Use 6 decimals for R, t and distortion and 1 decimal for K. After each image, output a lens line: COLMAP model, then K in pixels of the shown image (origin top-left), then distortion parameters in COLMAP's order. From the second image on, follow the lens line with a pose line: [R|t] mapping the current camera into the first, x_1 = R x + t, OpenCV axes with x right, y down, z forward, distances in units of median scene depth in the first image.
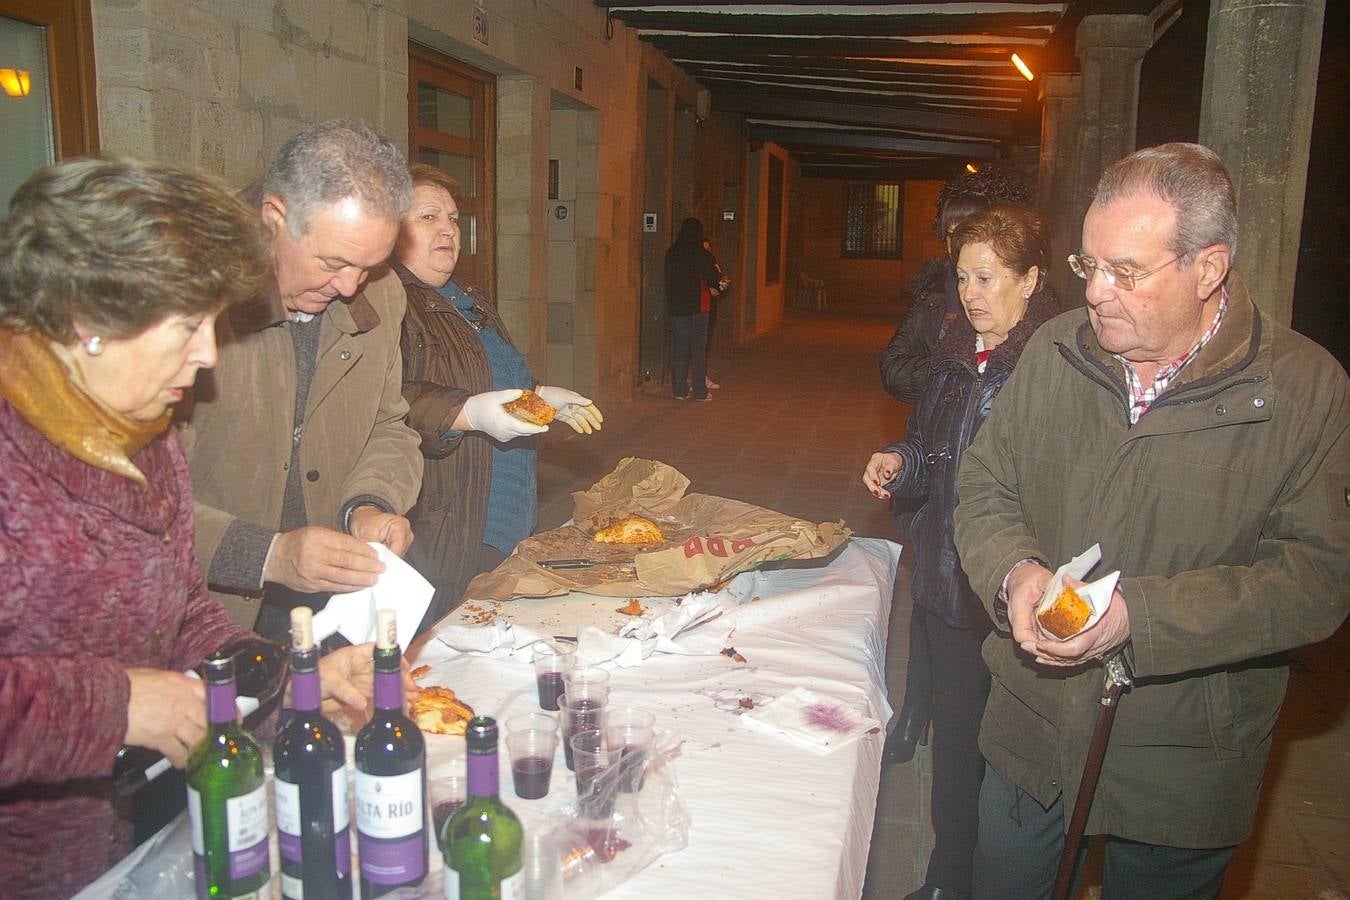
lens RADIAL K [[1121.1, 0, 675.0], [0, 1121.1, 450.0], [0, 0, 1]] dist [-0.149139, 0.131874]
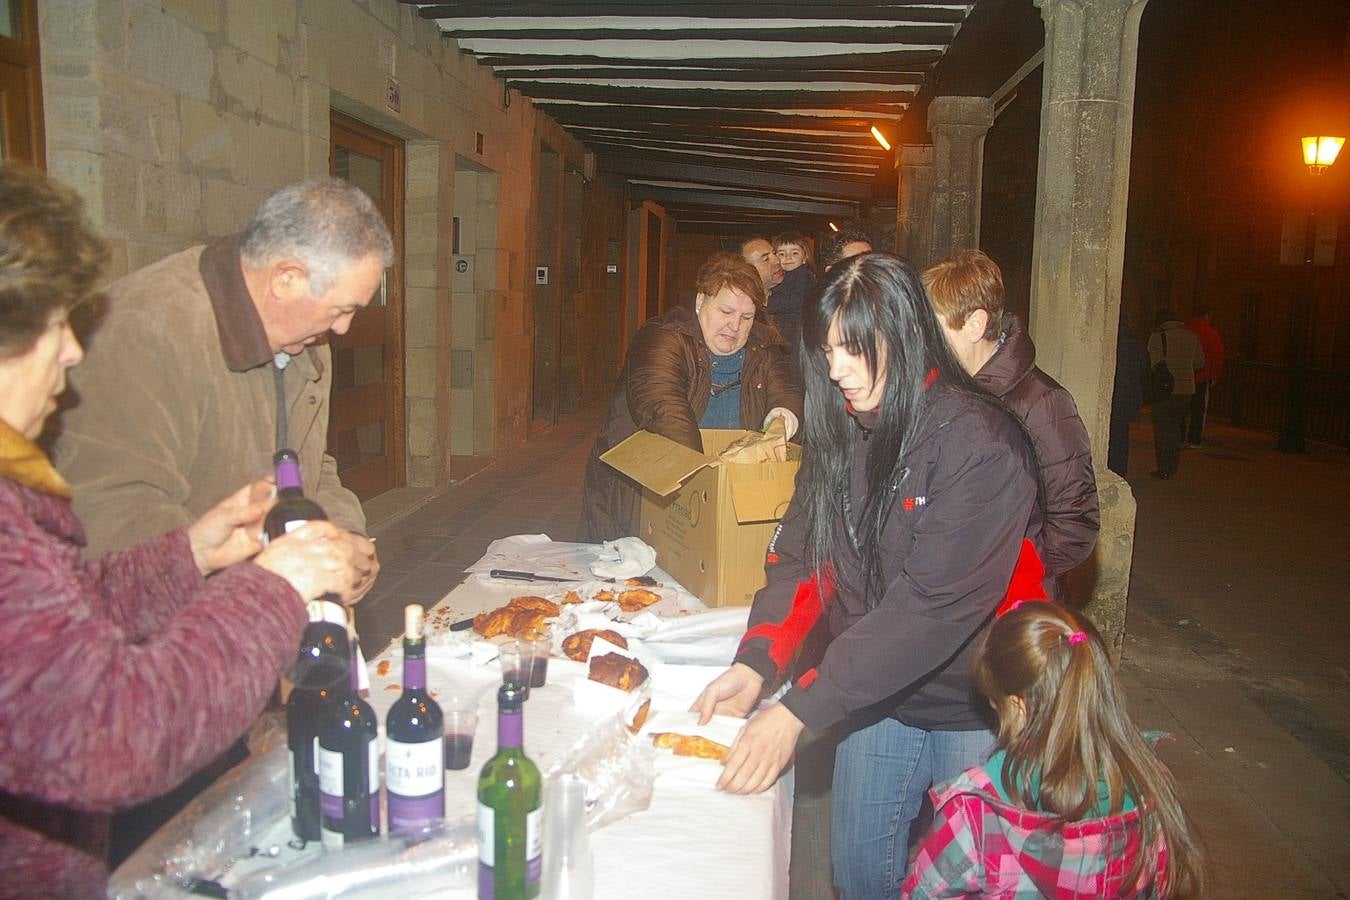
lens RADIAL K [[1061.0, 0, 673.6], [0, 1061.0, 448.8], [0, 0, 1]] dist [-0.155460, 0.140572]
pose [[0.993821, -0.008646, 0.110660, -0.015662], [0.012714, 0.999267, -0.036105, 0.002294], [-0.110267, 0.037289, 0.993202, -0.029458]]
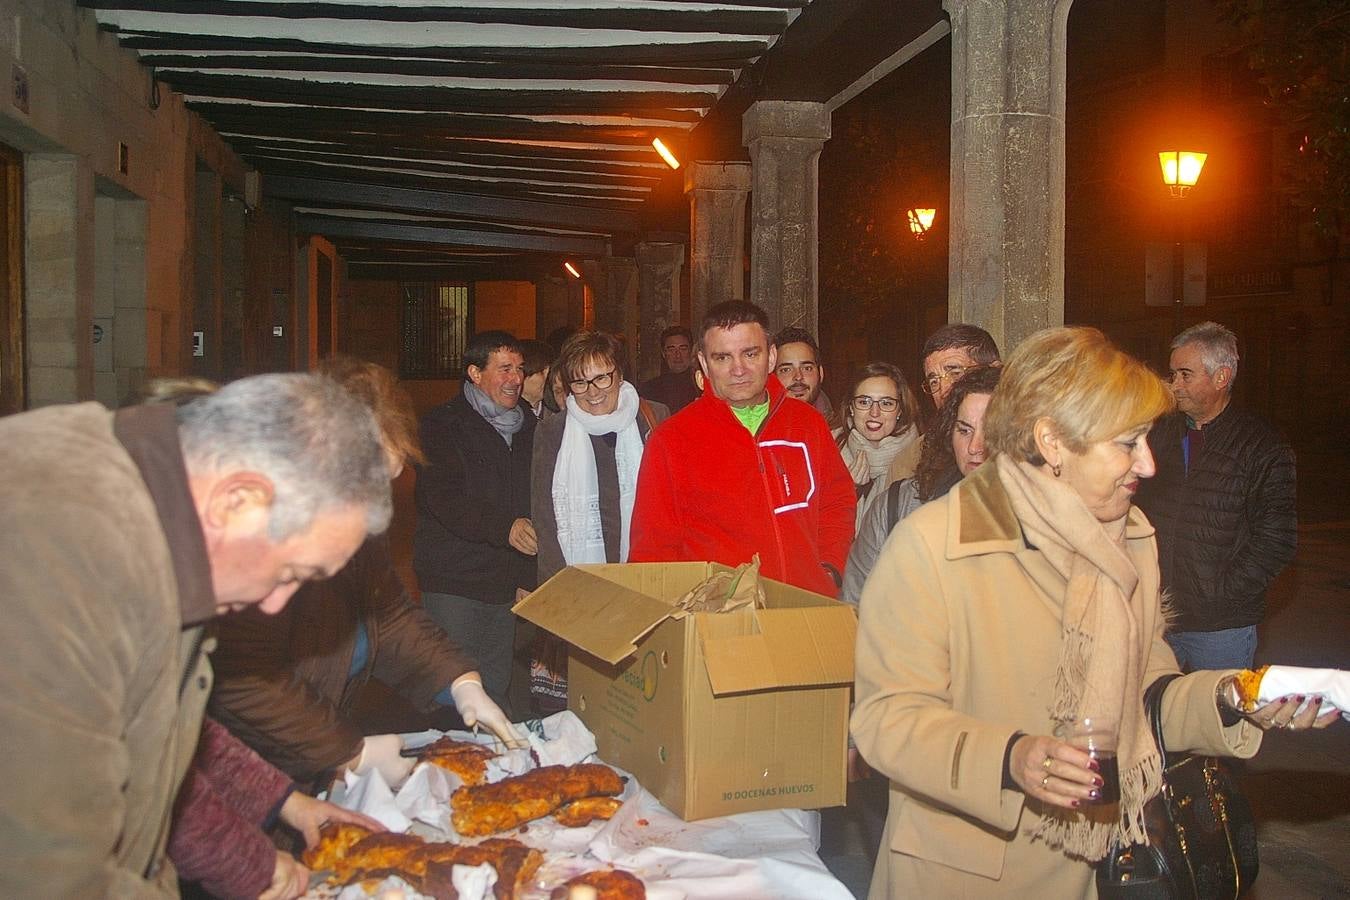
lens RADIAL K [[1435.8, 0, 674.1], [0, 1435.8, 441.9], [0, 0, 1]] dist [-0.116273, 0.135055]
pose [[0.937545, -0.034098, 0.346188, -0.084498], [0.076748, 0.990937, -0.110246, -0.009437], [-0.339291, 0.129930, 0.931665, -0.005338]]
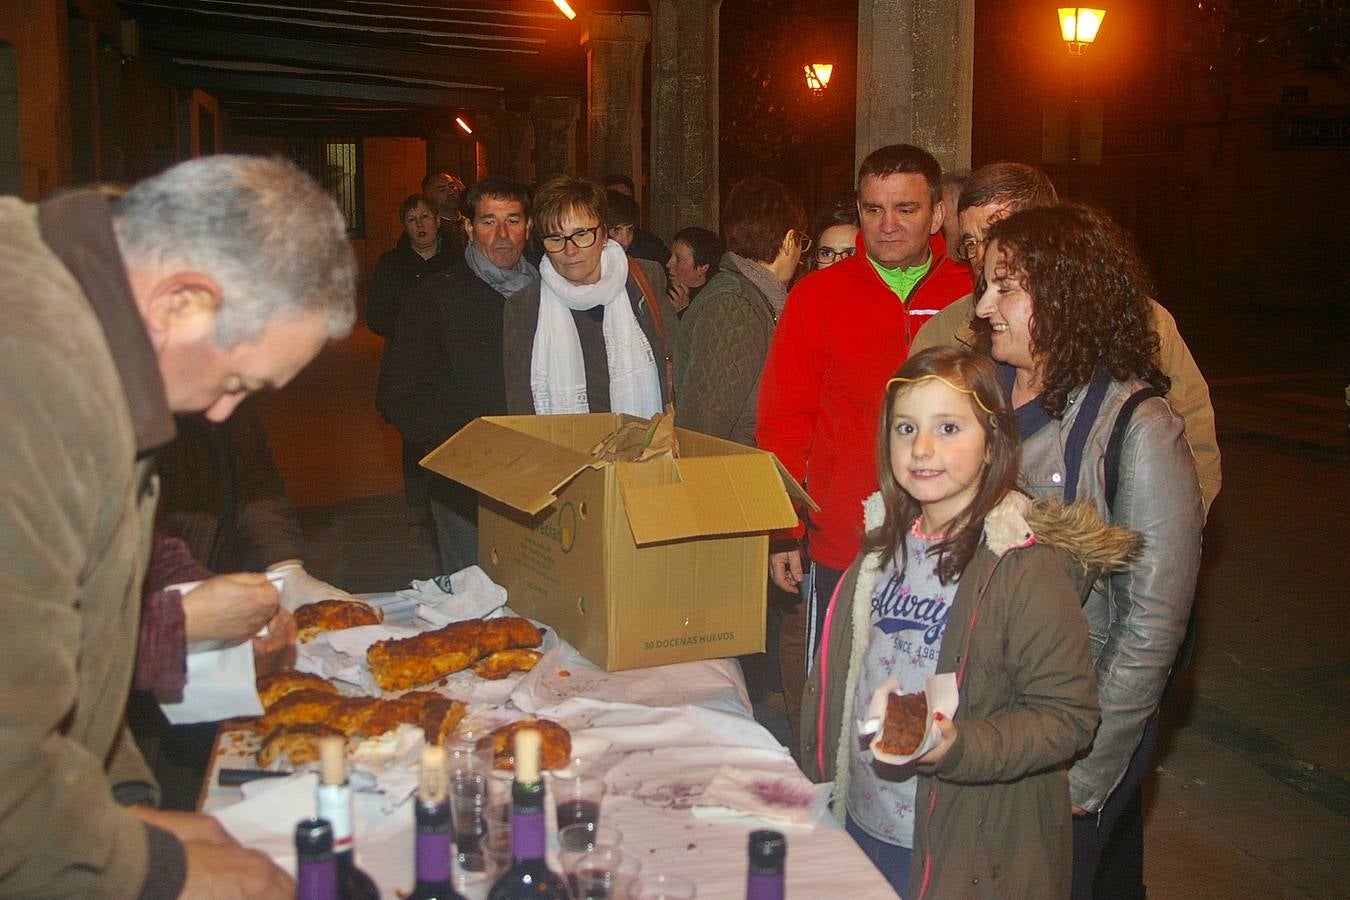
lens RADIAL K [[1435.8, 0, 674.1], [0, 1435.8, 441.9], [0, 0, 1]] dist [-0.116273, 0.135055]
pose [[0.909143, -0.076675, 0.409365, -0.087257], [0.087498, 0.996135, -0.007742, -0.007264], [-0.407189, 0.042858, 0.912338, 0.003311]]
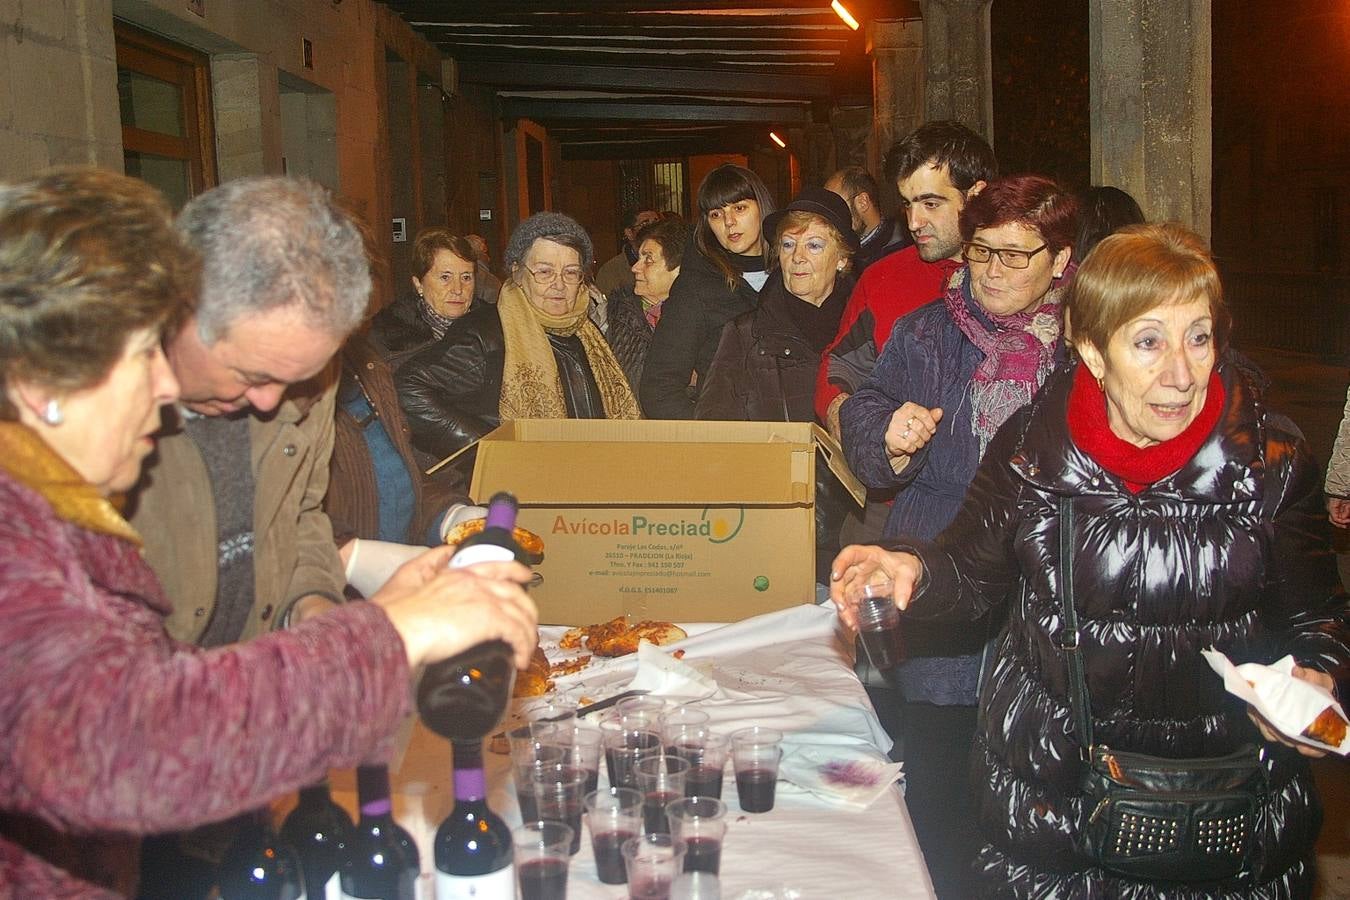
lens RADIAL K [[1431.1, 0, 675.0], [0, 1431.1, 450.0], [0, 0, 1]] dist [-0.130227, 0.152406]
pose [[0.979134, -0.087198, 0.183555, -0.044949], [0.094422, 0.995050, -0.030972, 0.001025], [-0.179946, 0.047658, 0.982521, -0.025076]]
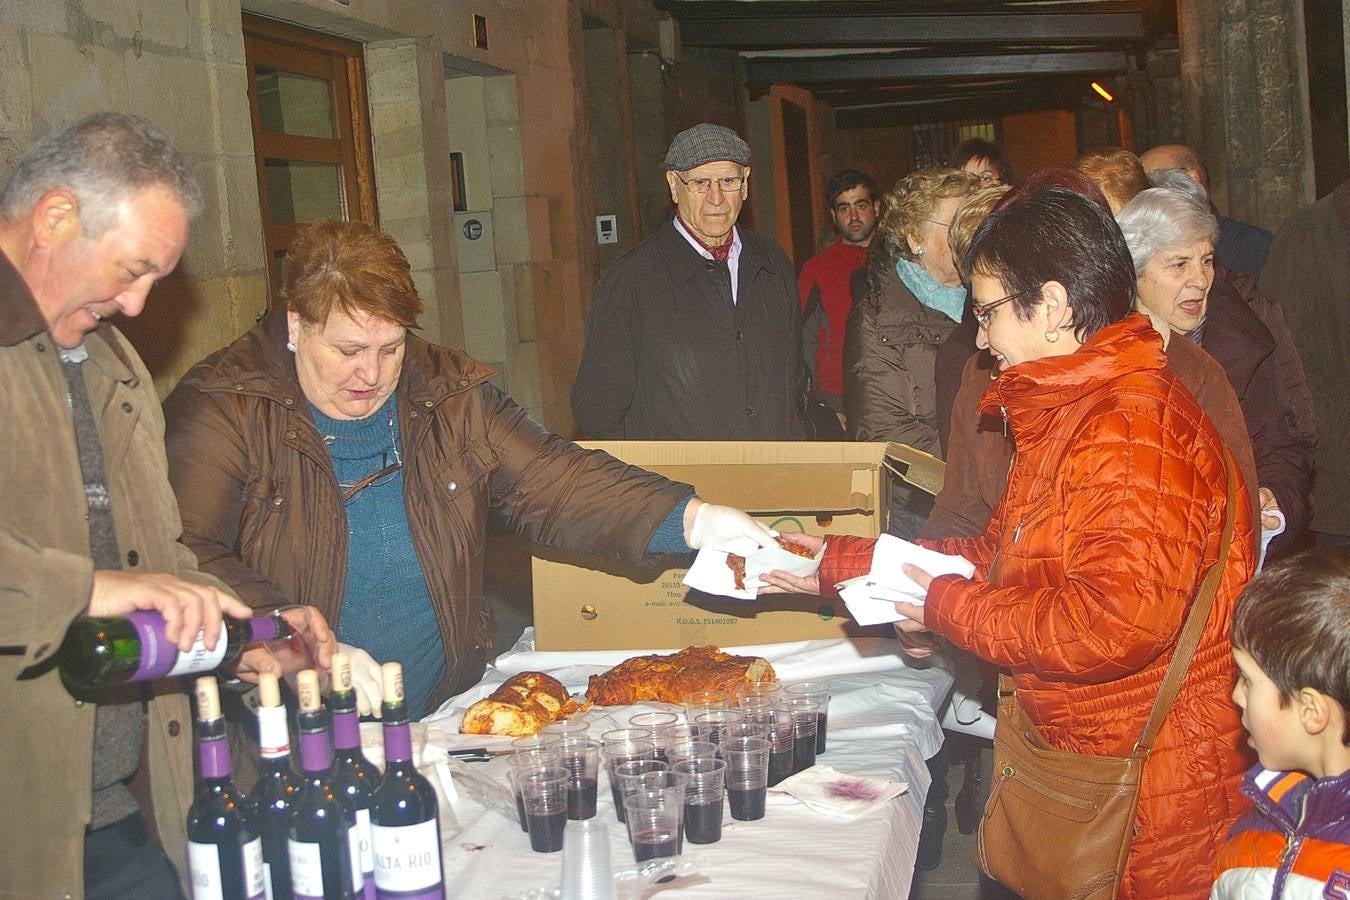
lens RADIAL K [[1838.9, 0, 660.1], [0, 1838.9, 448.8], [0, 0, 1]] dist [-0.096041, 0.063386]
pose [[0.994737, -0.102287, -0.006009, 0.003403], [0.101543, 0.991948, -0.075688, 0.015339], [0.013703, 0.074680, 0.997113, -0.111812]]
